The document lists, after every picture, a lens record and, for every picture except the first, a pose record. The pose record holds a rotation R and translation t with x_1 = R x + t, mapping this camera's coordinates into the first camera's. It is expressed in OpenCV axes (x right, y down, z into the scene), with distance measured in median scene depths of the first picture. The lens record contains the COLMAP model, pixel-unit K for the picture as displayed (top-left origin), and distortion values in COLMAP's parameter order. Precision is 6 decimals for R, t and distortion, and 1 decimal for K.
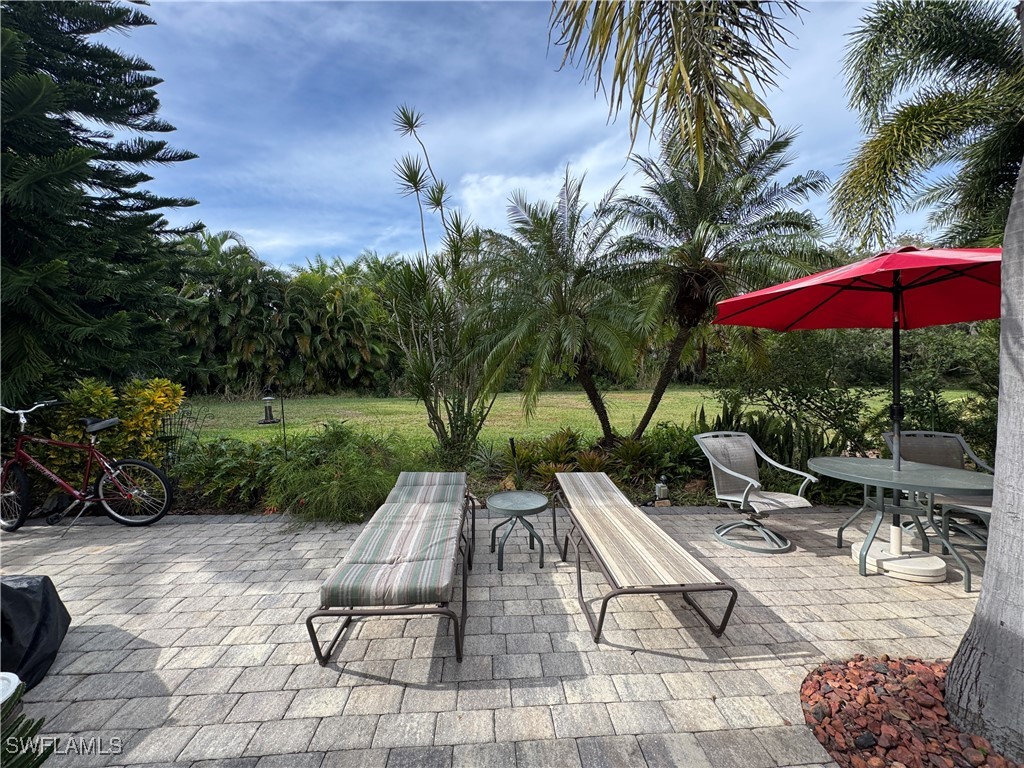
lens RADIAL K [[403.9, 0, 512.4], [0, 403.9, 384.2], [0, 0, 1]] dist [-0.000757, -0.000122]
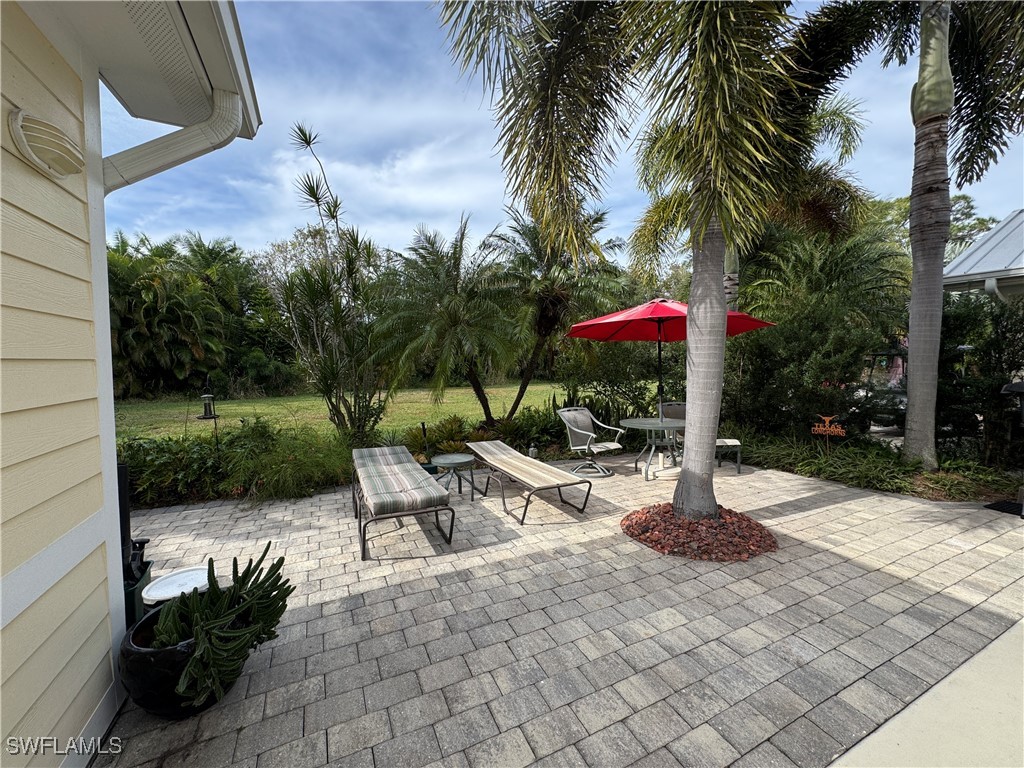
lens RADIAL K [[403.3, 0, 511.1], [0, 403.3, 383.1], [0, 0, 1]] dist [-0.009860, -0.000129]
pose [[0.928763, -0.021220, 0.370066, -0.150305], [0.019979, 0.999775, 0.007184, 0.005812], [-0.370135, 0.000721, 0.928978, -0.192080]]
